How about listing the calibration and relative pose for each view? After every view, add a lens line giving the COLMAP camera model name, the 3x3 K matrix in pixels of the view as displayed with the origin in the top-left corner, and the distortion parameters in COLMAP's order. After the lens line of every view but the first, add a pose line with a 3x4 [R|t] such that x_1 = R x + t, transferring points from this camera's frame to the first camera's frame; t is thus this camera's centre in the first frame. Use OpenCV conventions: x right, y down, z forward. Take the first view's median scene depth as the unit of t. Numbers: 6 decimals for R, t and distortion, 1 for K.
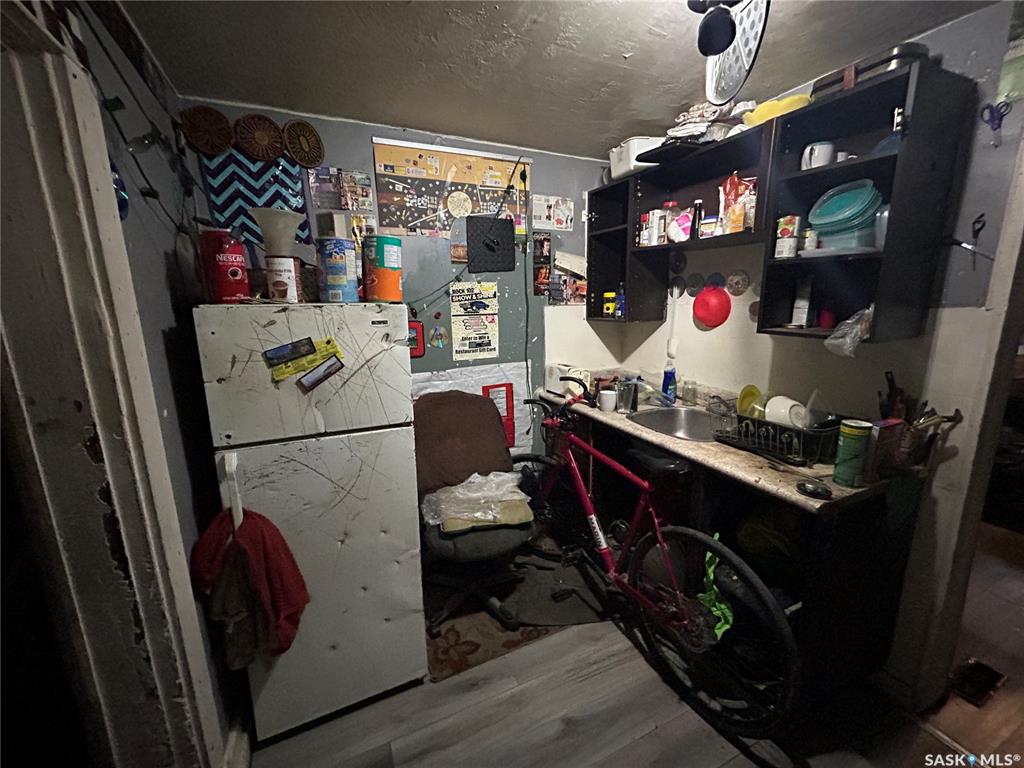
lens RADIAL K [[409.0, 0, 512.0], [0, 409.0, 382.5], [0, 0, 1]] dist [0.000314, 0.000191]
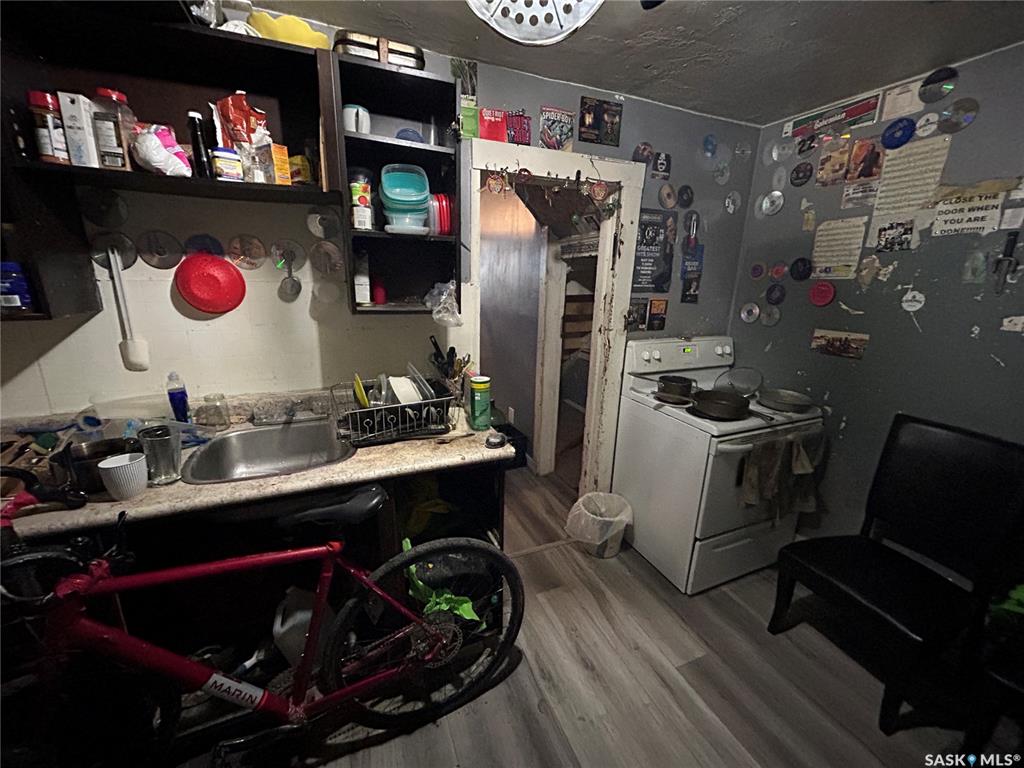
lens RADIAL K [[409.0, 0, 513.0], [0, 409.0, 380.5], [0, 0, 1]] dist [0.000314, 0.000191]
pose [[0.039542, -0.245229, 0.968658, -0.261496], [0.185029, 0.954448, 0.234079, -0.124645], [-0.981937, 0.169974, 0.083115, 0.601696]]
